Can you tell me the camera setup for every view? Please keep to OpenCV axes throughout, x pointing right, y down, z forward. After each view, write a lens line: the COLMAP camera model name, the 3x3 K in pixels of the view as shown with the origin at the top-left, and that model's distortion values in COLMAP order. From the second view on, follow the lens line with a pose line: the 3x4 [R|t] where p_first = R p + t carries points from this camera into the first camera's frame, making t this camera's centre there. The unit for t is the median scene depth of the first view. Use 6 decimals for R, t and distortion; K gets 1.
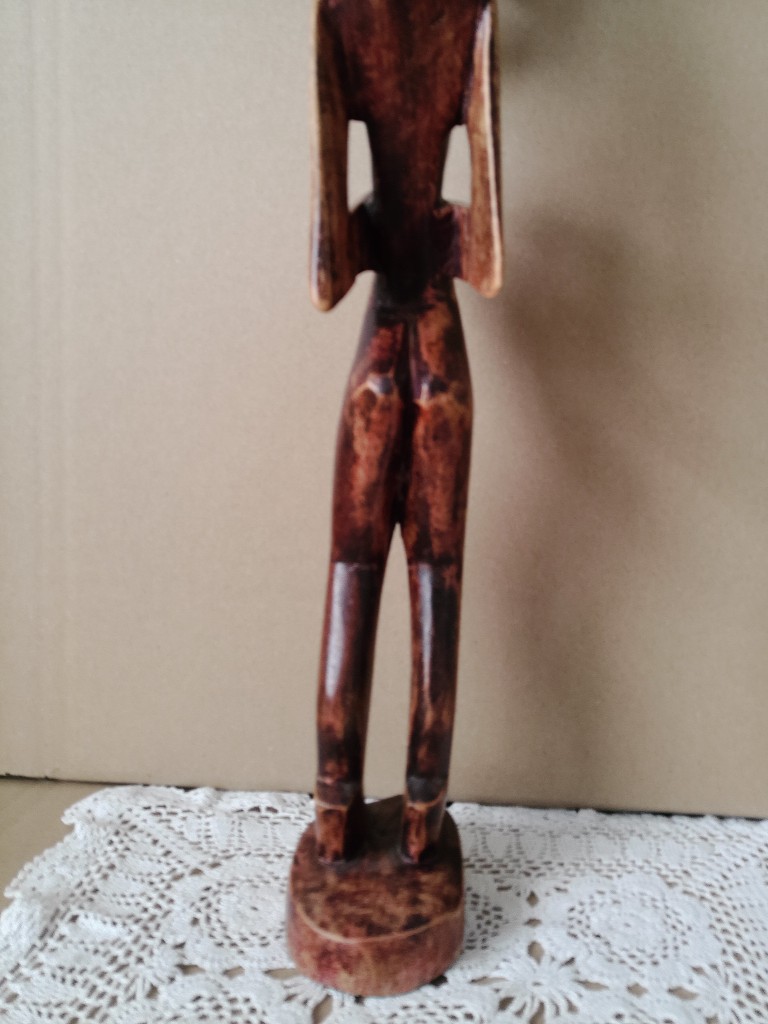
lens RADIAL K [[895.3, 0, 428.0], [0, 895.3, 450.9], [0, 0, 1]] dist [0.006400, 0.014647]
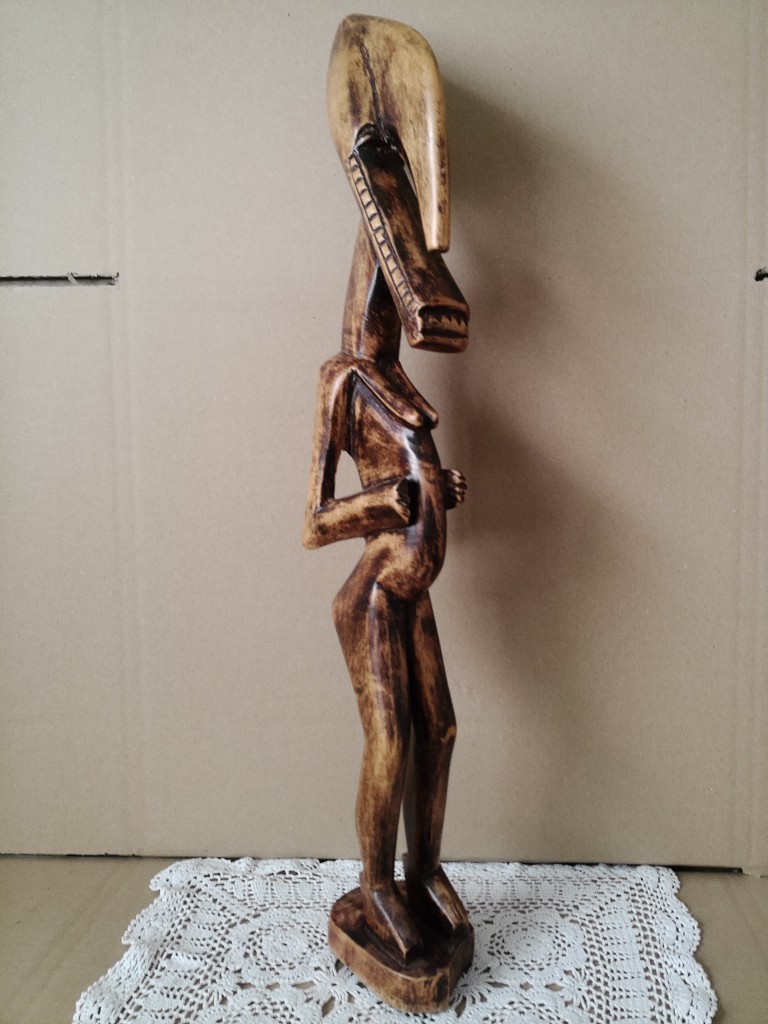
lens RADIAL K [[908.0, 0, 434.6], [0, 908.0, 444.2], [0, 0, 1]] dist [0.009332, 0.021631]
pose [[0.999031, -0.043754, -0.004660, 0.107992], [0.043678, 0.998929, -0.015250, -0.309661], [0.005323, 0.015032, 0.999873, -0.571396]]
